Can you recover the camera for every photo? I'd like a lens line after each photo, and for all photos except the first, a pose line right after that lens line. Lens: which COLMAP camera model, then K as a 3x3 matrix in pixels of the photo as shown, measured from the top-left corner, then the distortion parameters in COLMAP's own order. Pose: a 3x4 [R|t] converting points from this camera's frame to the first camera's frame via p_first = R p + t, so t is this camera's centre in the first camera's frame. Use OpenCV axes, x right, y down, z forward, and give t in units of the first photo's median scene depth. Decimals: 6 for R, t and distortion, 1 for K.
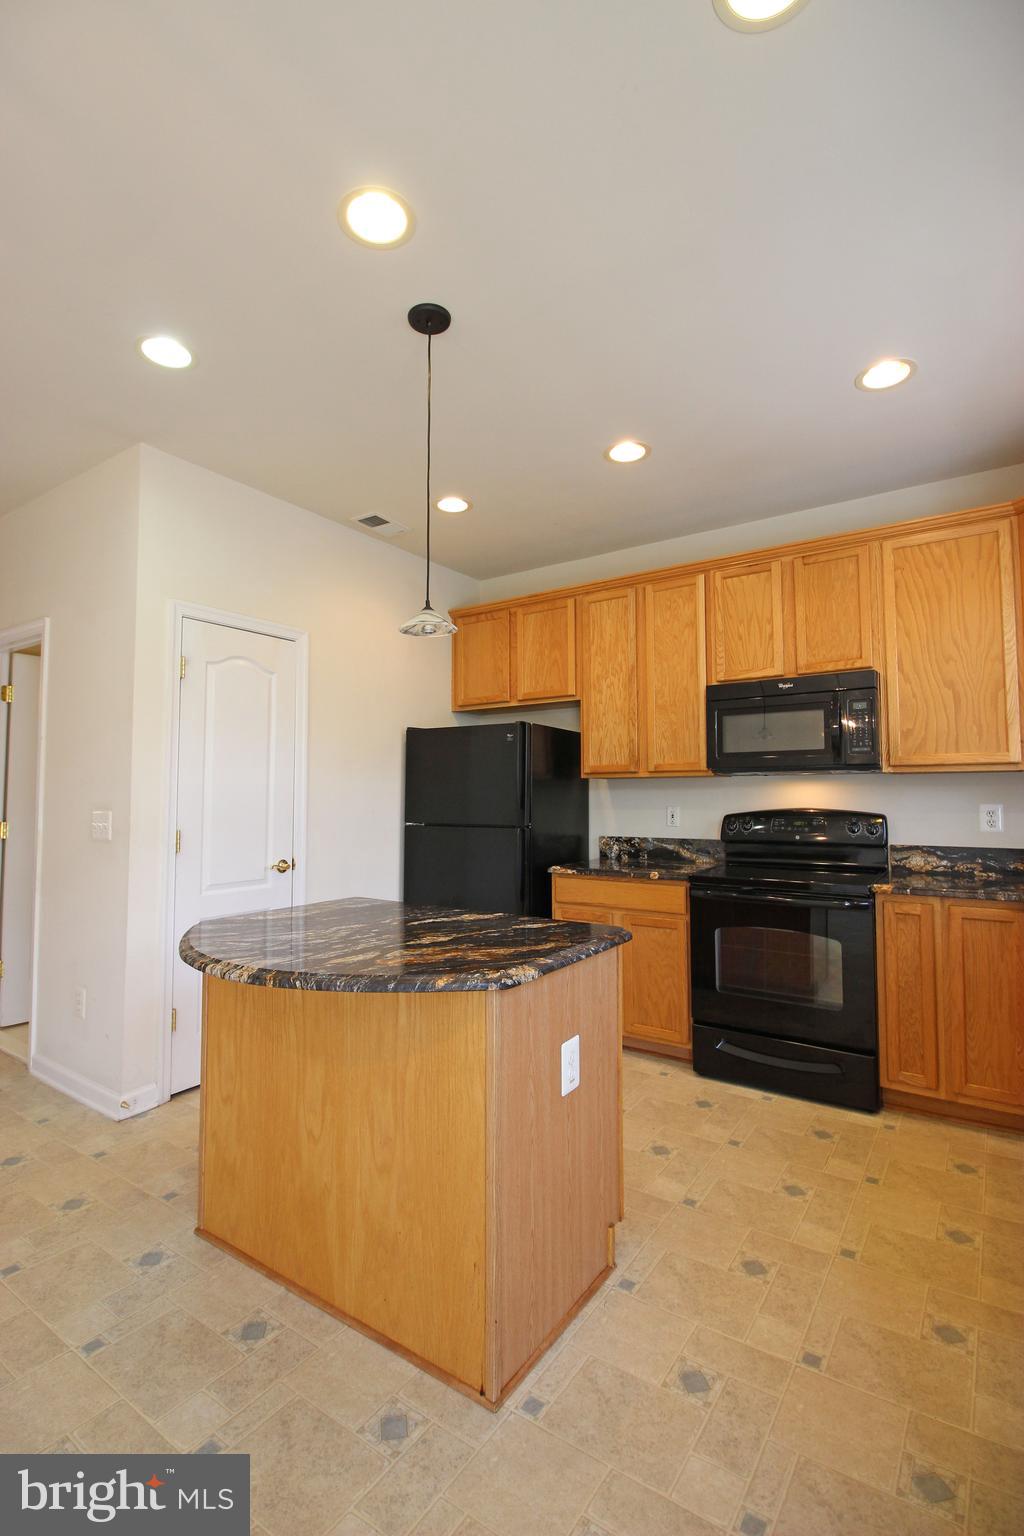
lens RADIAL K [[710.6, 0, 503.2], [0, 710.6, 756.3], [0, 0, 1]] dist [0.000725, -0.012775]
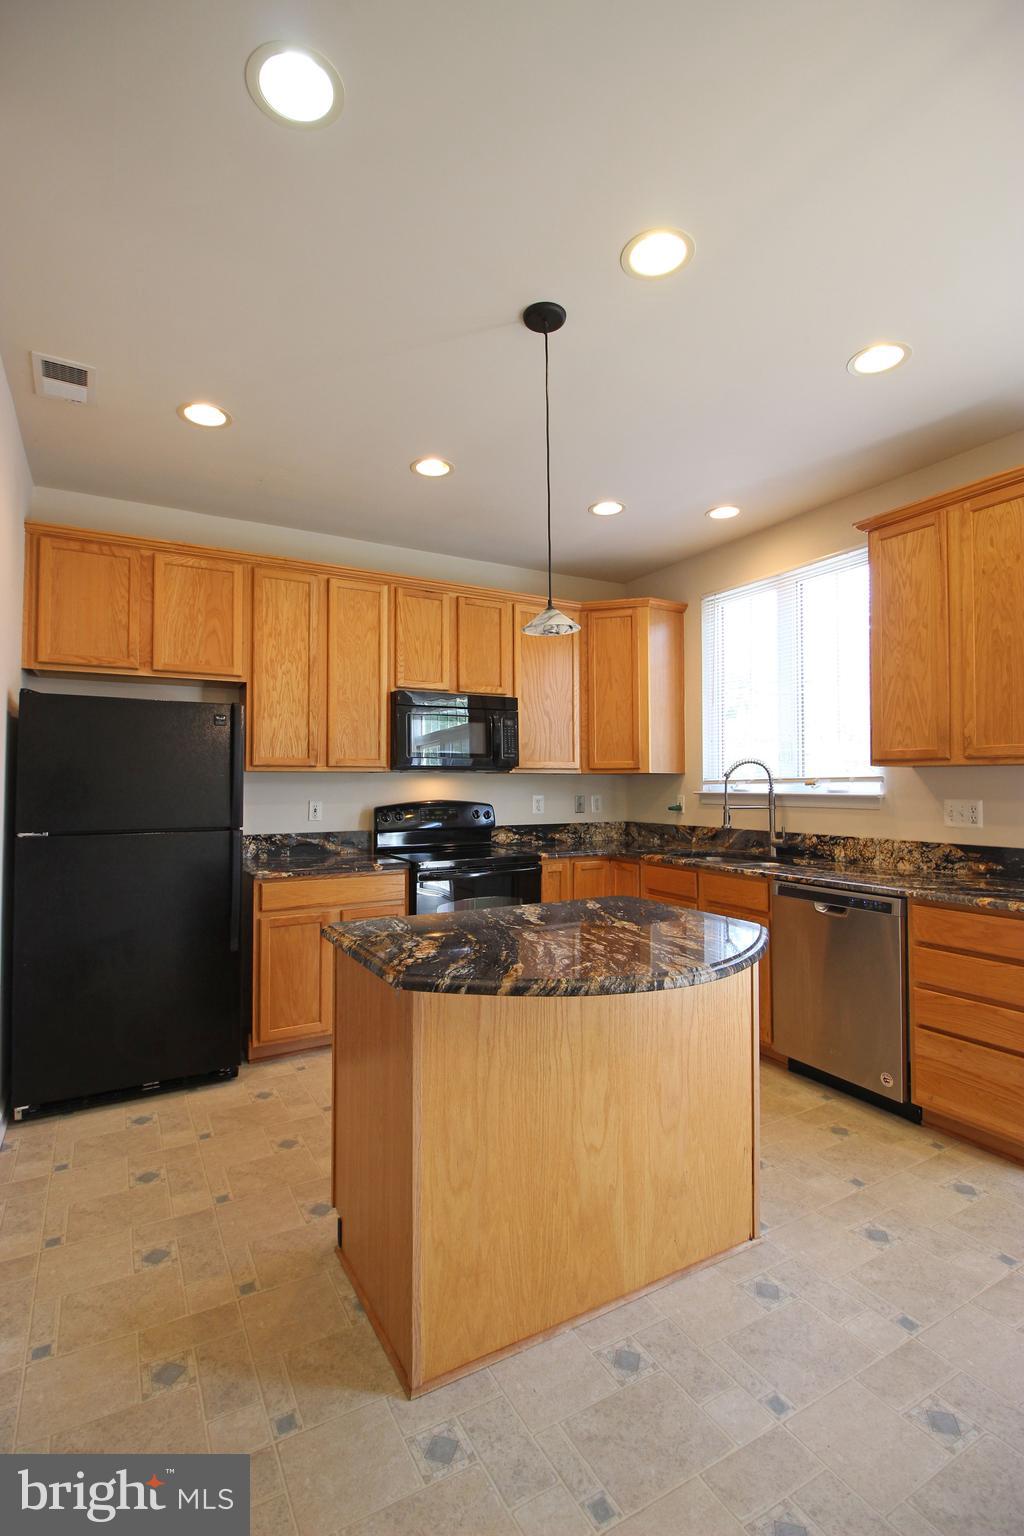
lens RADIAL K [[710.3, 0, 509.0], [0, 710.3, 759.4], [0, 0, 1]] dist [0.001243, -0.013179]
pose [[0.436928, 0.033333, 0.898878, -0.618941], [-0.050928, 0.998627, -0.012277, 0.011941], [-0.898053, -0.040414, 0.438026, 0.359953]]
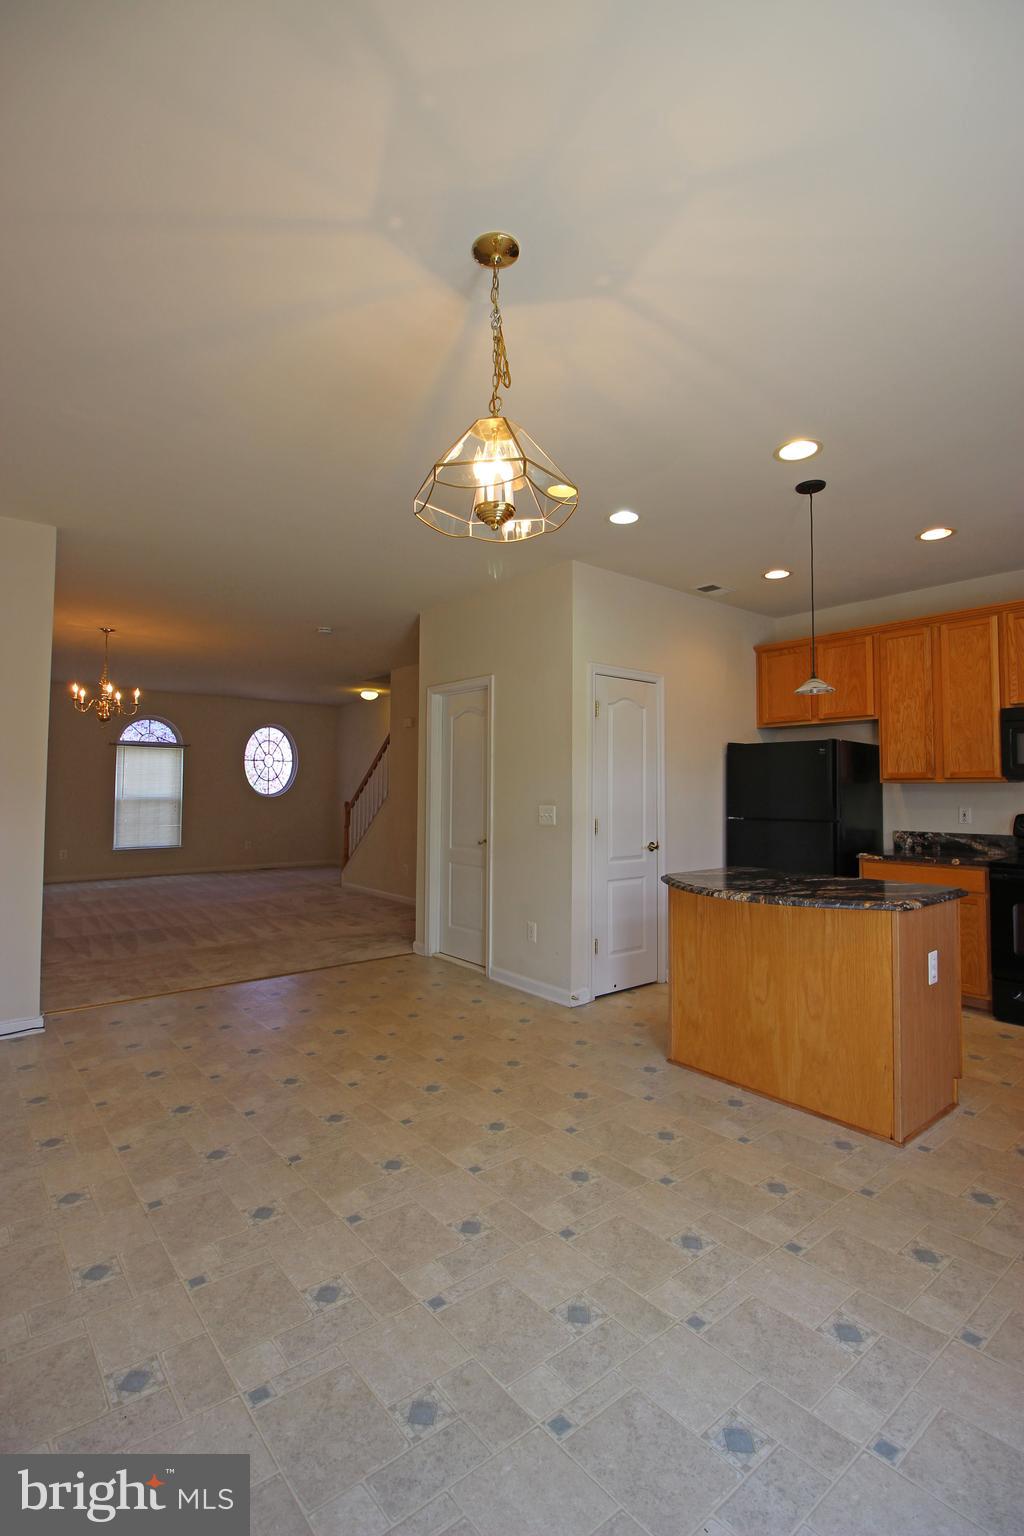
lens RADIAL K [[710.3, 0, 509.0], [0, 710.3, 759.4], [0, 0, 1]] dist [0.001243, -0.013179]
pose [[0.961603, -0.006274, -0.274373, -0.192633], [0.008954, 0.999924, 0.008513, -0.029675], [0.274298, -0.010643, 0.961586, -0.401441]]
